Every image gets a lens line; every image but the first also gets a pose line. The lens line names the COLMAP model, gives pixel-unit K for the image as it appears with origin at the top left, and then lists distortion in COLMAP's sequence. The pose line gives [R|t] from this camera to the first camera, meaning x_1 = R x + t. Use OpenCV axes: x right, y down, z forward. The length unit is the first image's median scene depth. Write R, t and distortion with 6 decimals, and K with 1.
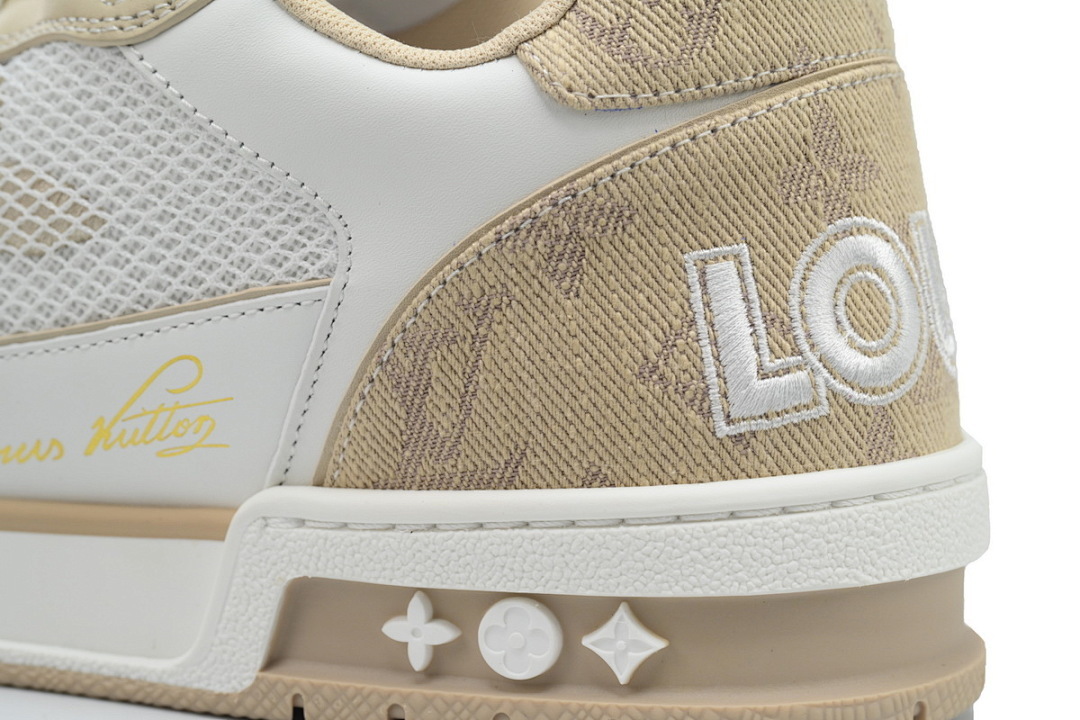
lens RADIAL K [[2131.5, 0, 540.0], [0, 2131.5, 360.0], [0, 0, 1]] dist [-0.024490, -0.017067]
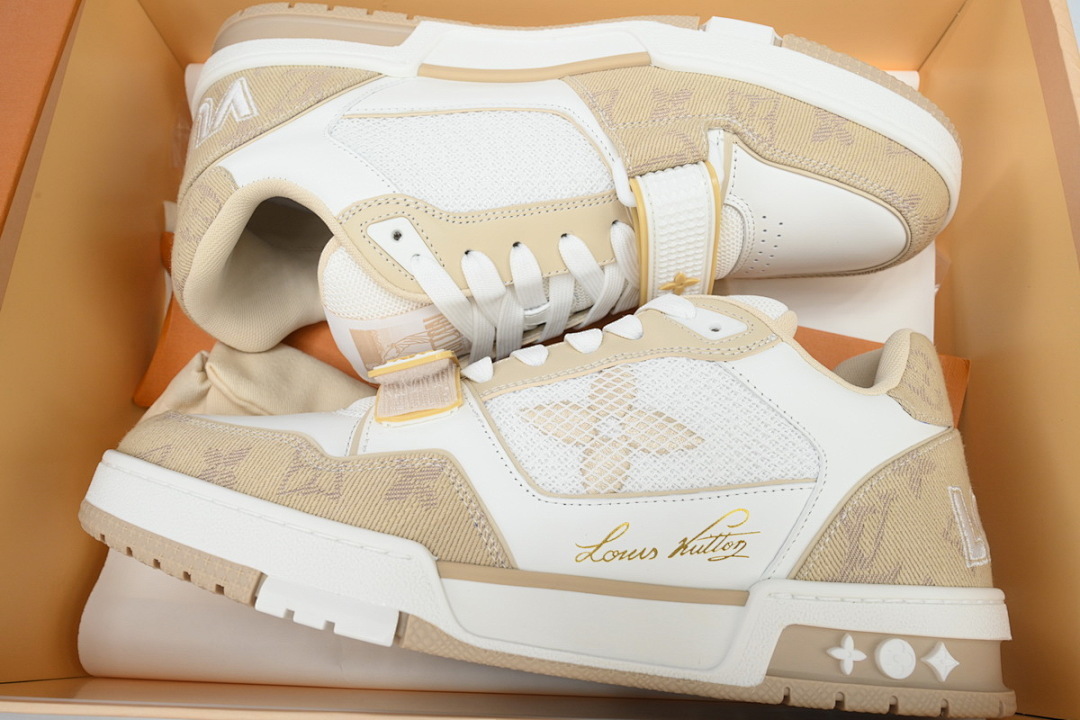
lens RADIAL K [[836.4, 0, 540.0], [0, 836.4, 360.0], [0, 0, 1]] dist [0.022528, 0.001915]
pose [[0.872282, 0.212477, 0.440428, -0.739556], [-0.043752, 0.930966, -0.362475, 0.170309], [-0.487041, 0.296911, 0.821361, 0.387714]]
